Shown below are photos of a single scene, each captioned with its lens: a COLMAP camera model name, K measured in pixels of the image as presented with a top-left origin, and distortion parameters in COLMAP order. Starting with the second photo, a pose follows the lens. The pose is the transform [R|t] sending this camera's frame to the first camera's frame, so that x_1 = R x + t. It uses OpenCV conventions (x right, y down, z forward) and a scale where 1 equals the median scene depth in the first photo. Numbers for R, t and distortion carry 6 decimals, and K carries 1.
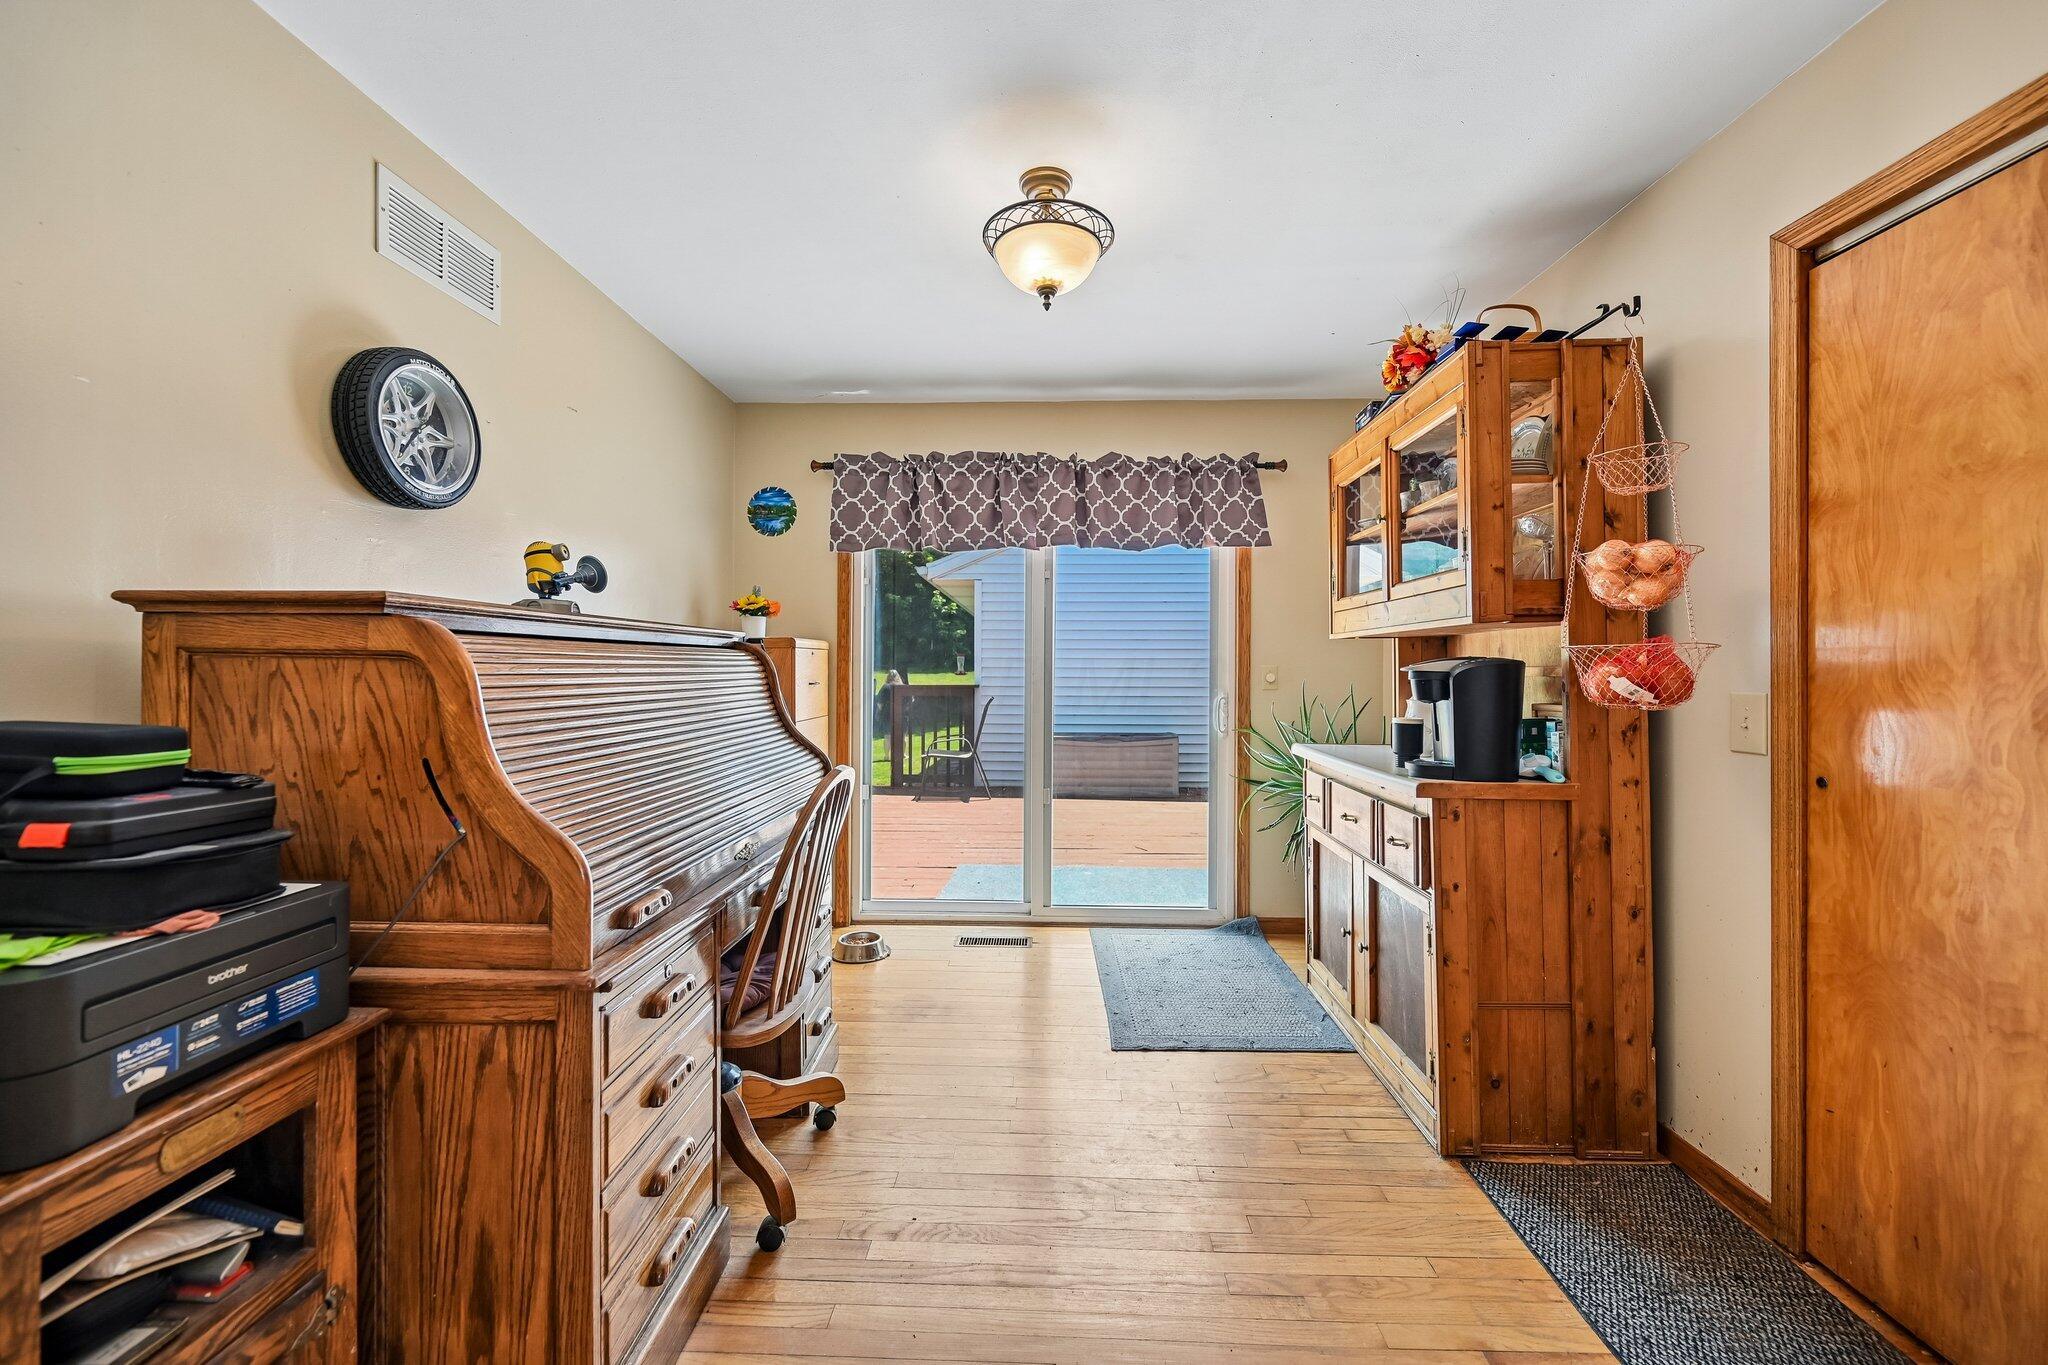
lens RADIAL K [[813.7, 0, 1040.1], [0, 813.7, 664.5], [0, 0, 1]] dist [-0.001552, 0.000513]
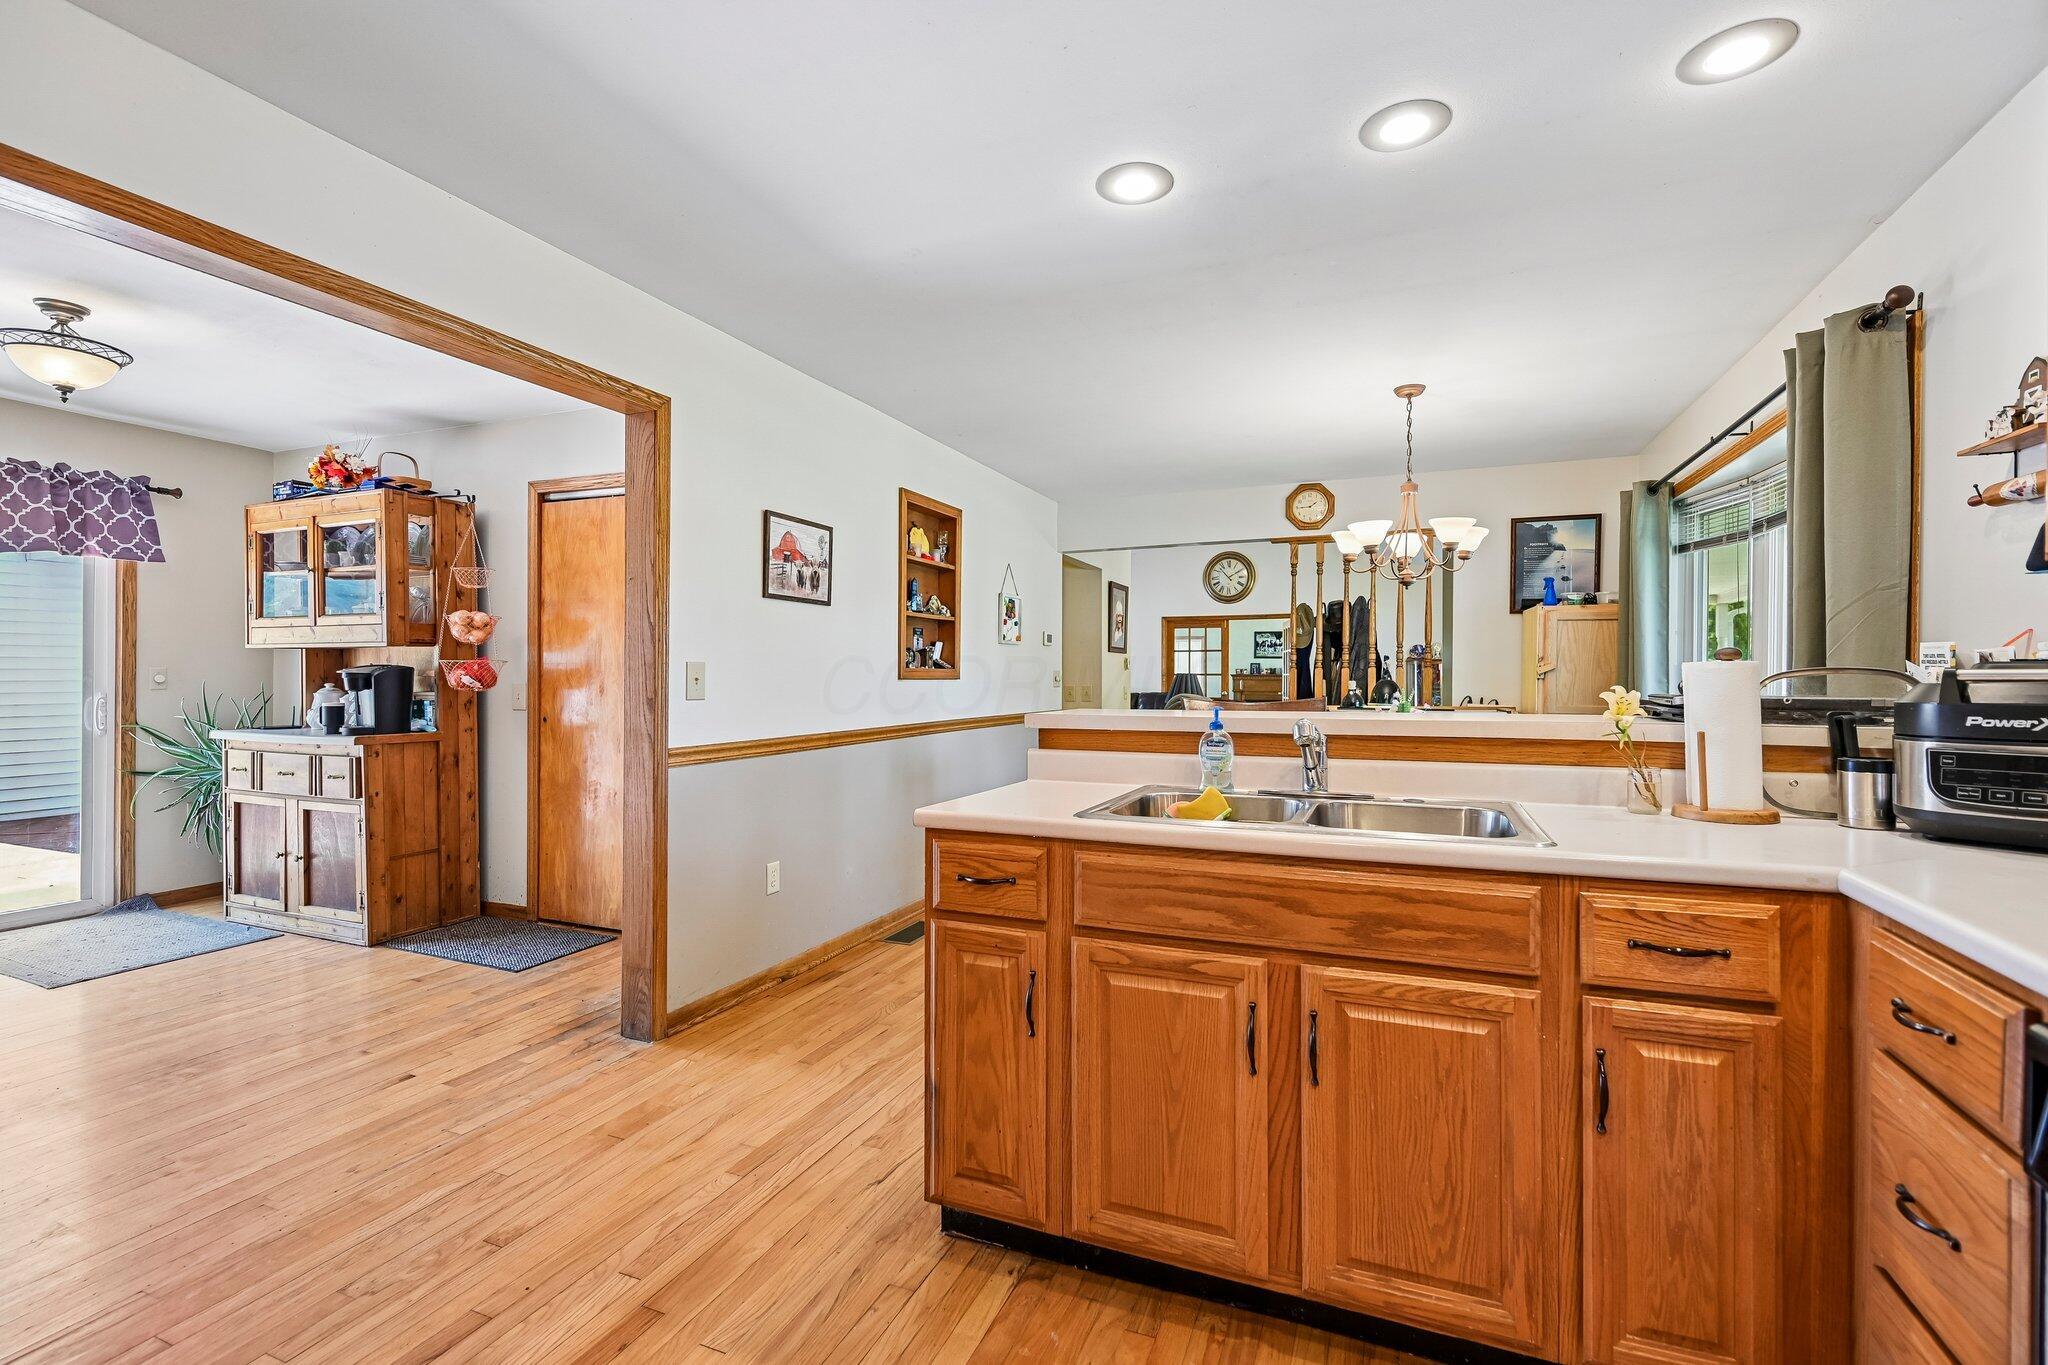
lens RADIAL K [[920.3, 0, 1020.4], [0, 920.3, 679.4], [0, 0, 1]] dist [-0.003841, 0.000871]
pose [[0.371469, -0.005072, 0.928431, -0.825238], [-0.007954, 0.999931, 0.008645, -0.005781], [-0.928411, -0.010597, 0.371404, -1.043544]]
